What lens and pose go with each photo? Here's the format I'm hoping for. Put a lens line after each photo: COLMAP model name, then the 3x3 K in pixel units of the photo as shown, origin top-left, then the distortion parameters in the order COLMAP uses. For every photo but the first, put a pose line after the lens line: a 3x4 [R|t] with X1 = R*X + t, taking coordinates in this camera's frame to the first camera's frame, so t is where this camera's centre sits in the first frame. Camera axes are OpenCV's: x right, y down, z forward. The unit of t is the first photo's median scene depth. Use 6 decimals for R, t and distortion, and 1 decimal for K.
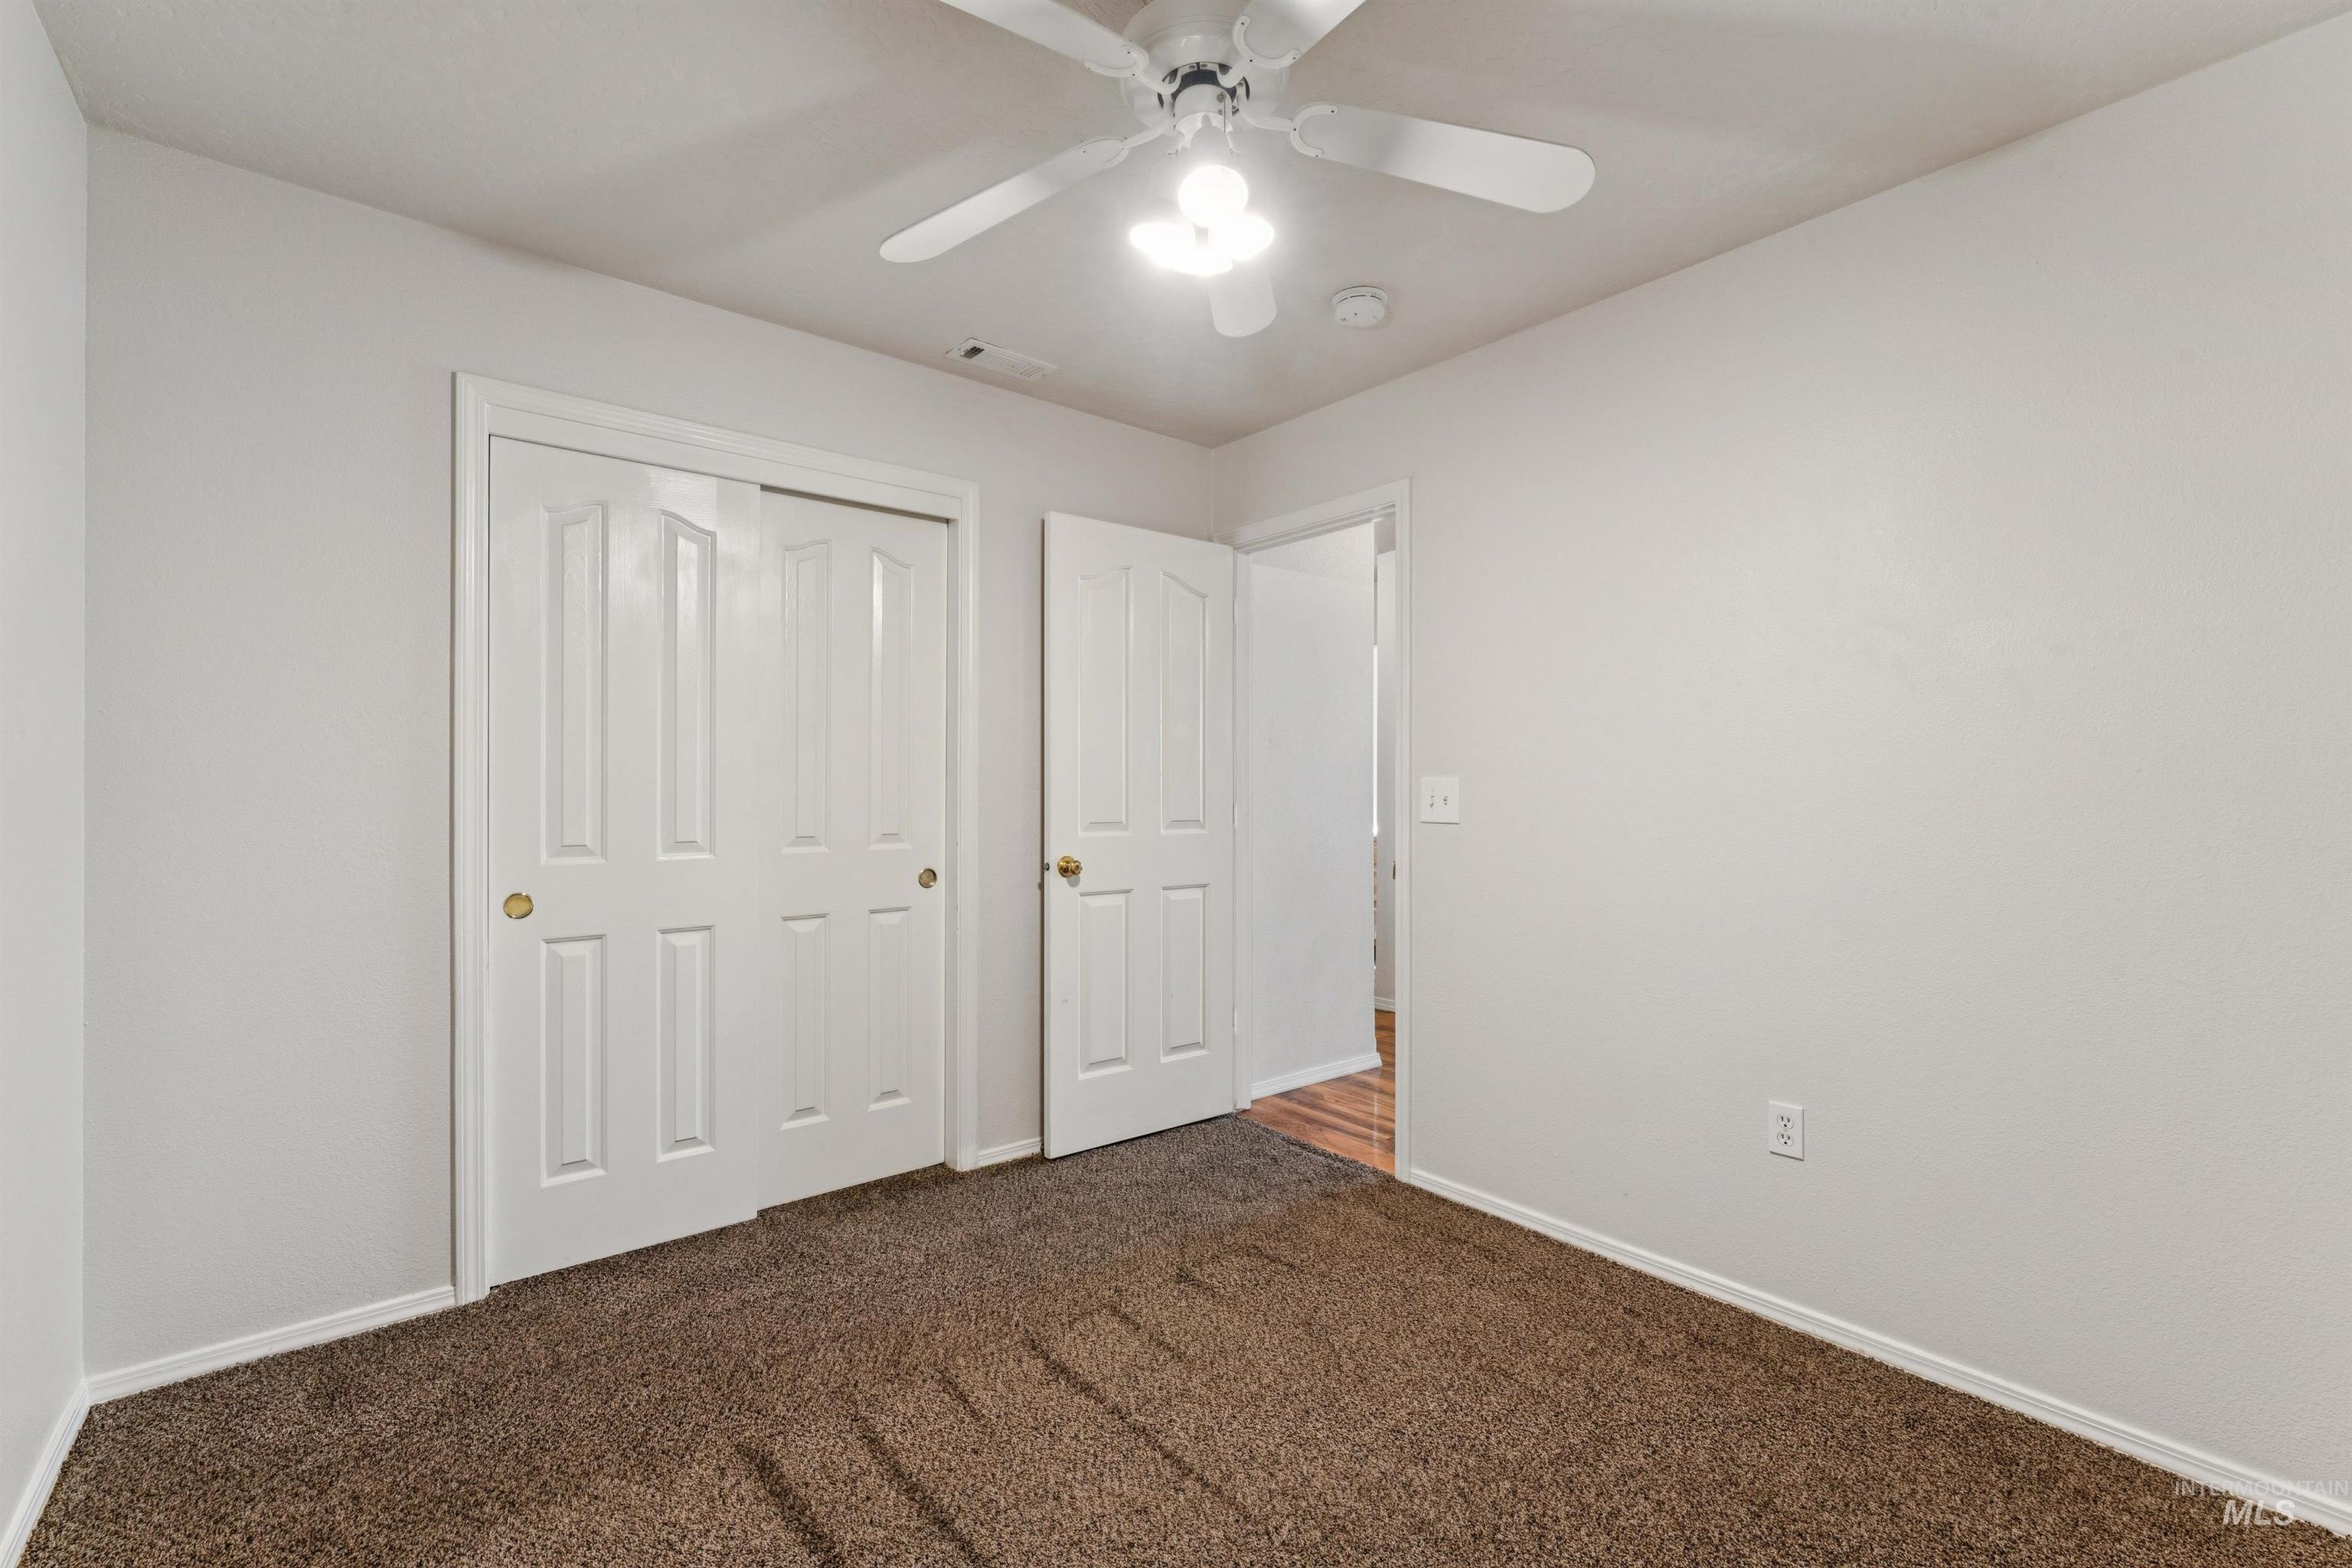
lens RADIAL K [[1027.3, 0, 1175.5], [0, 1027.3, 784.2], [0, 0, 1]] dist [-0.001807, -0.000885]
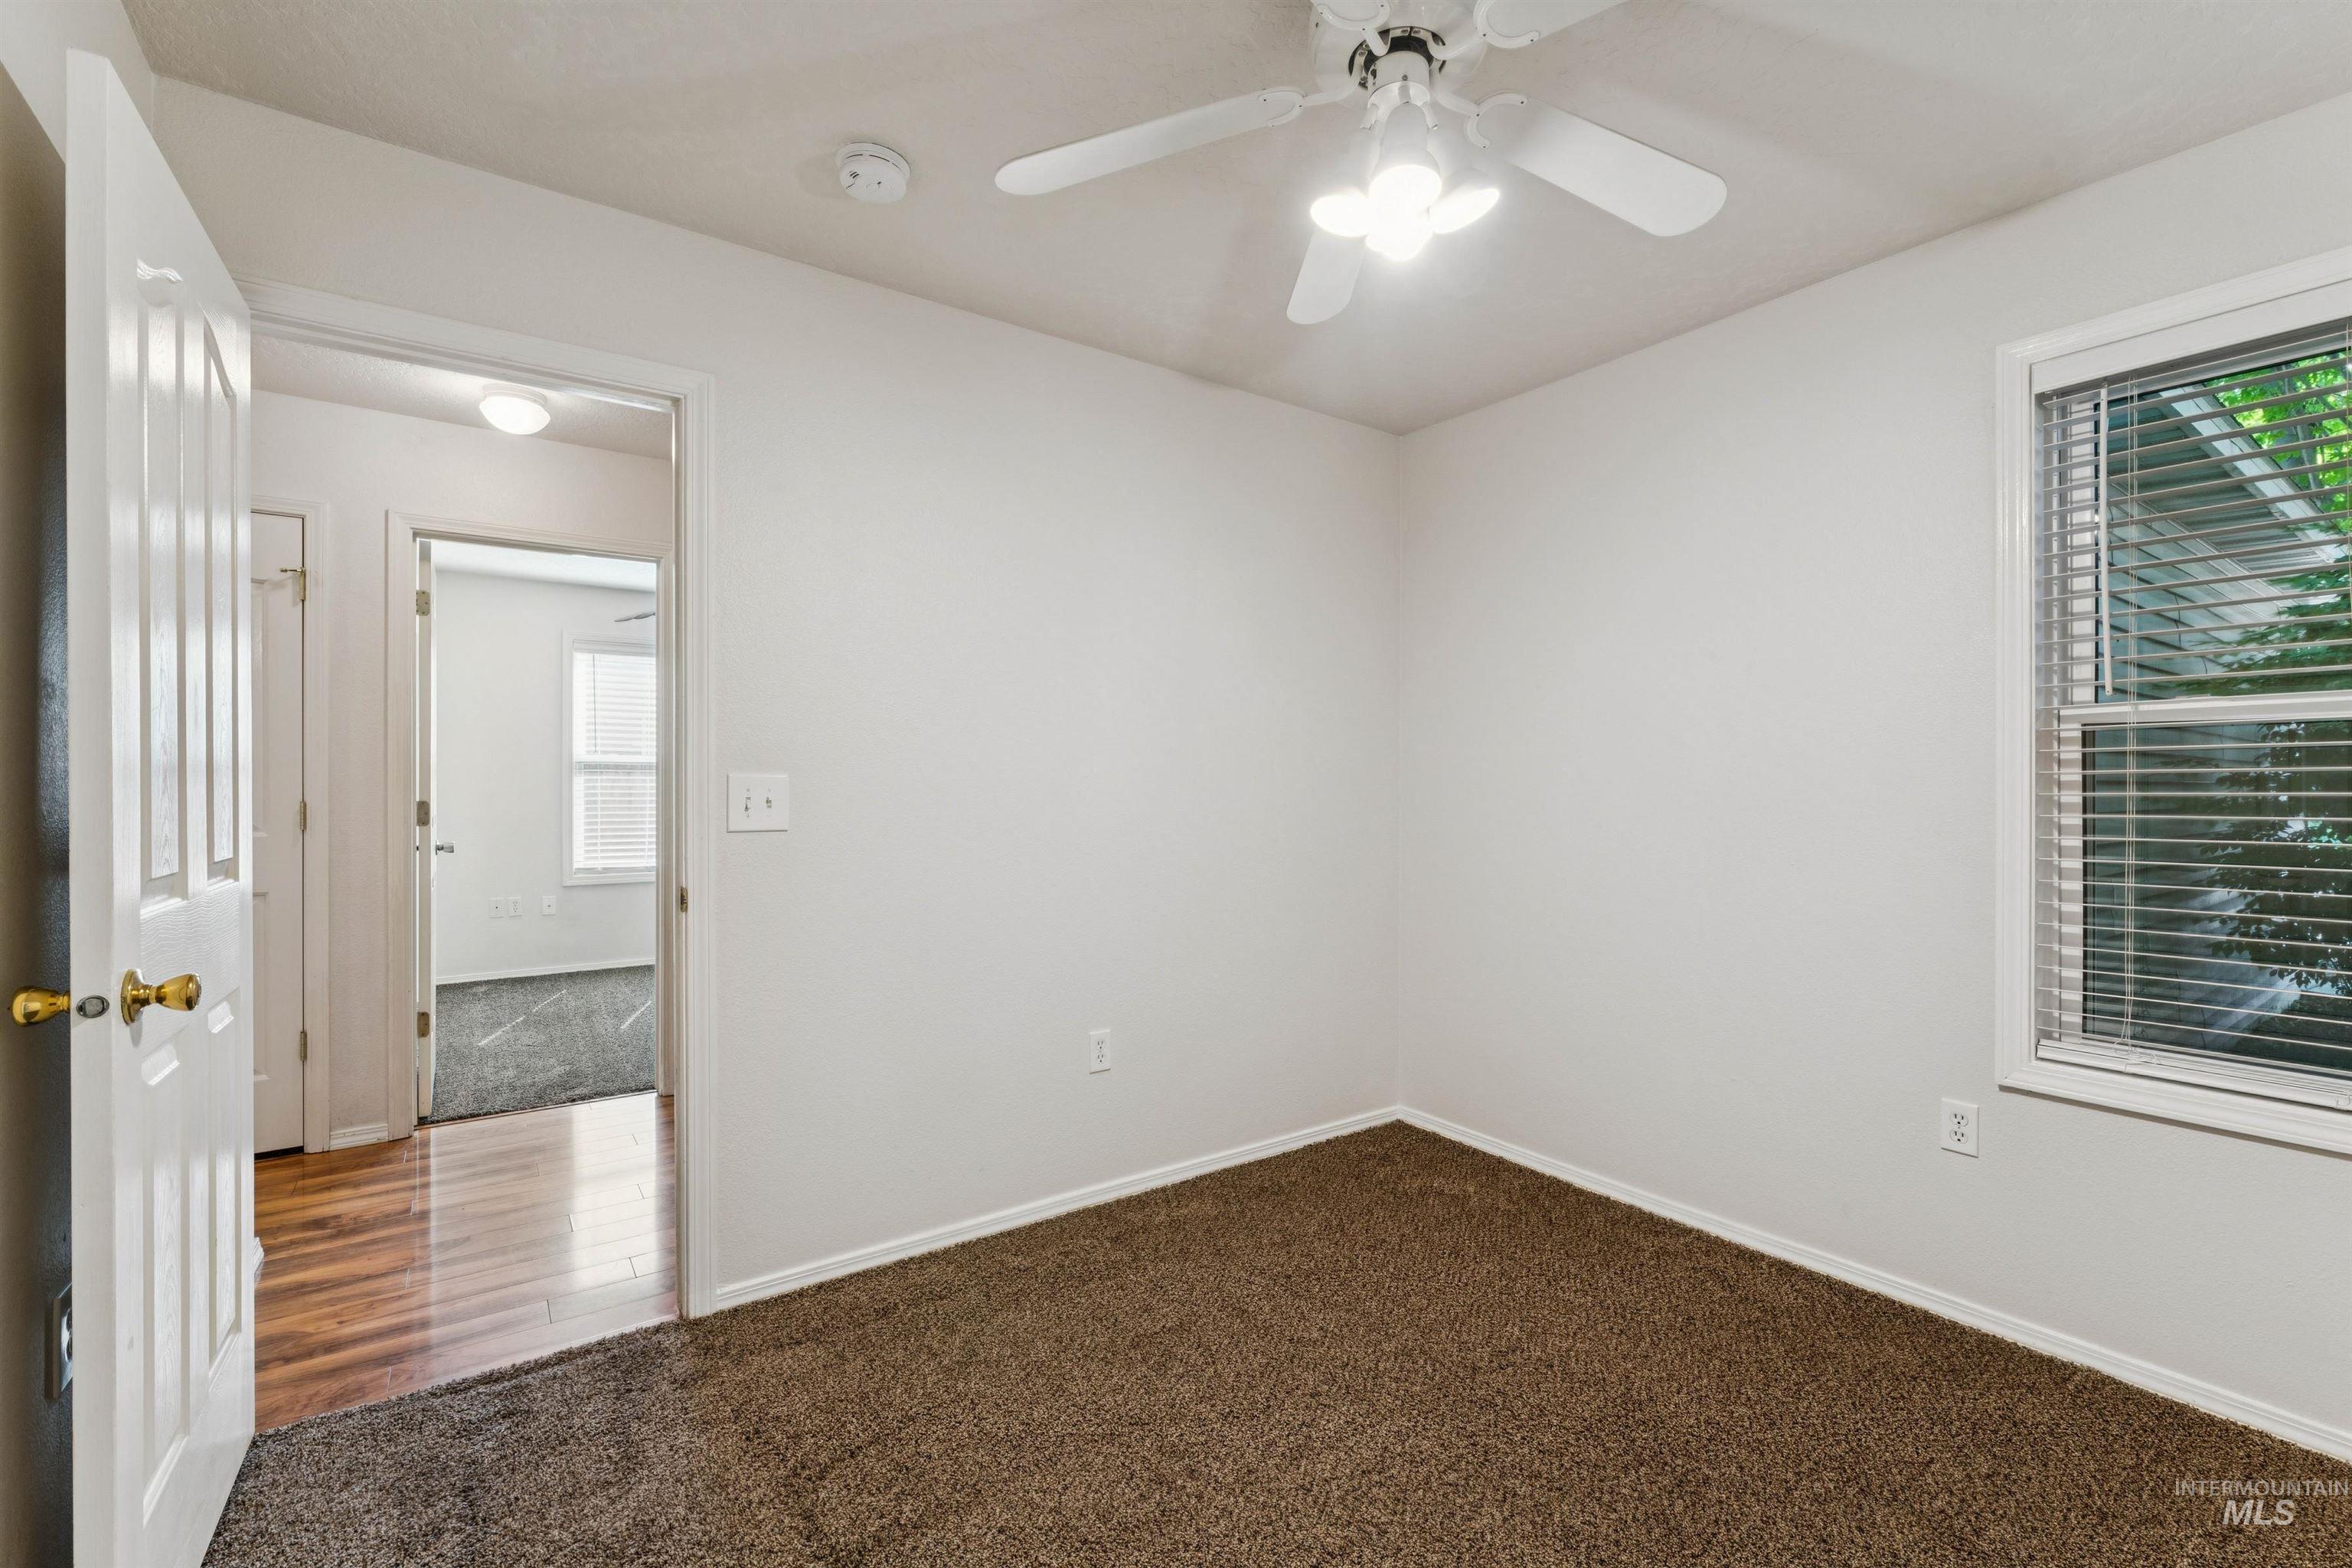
lens RADIAL K [[1027.3, 0, 1177.2], [0, 1027.3, 777.1], [0, 0, 1]] dist [-0.001807, -0.000885]
pose [[0.067495, -0.007461, 0.997692, -0.519240], [0.002380, 0.999970, 0.007317, -0.009466], [-0.997717, 0.001881, 0.067511, 0.634081]]
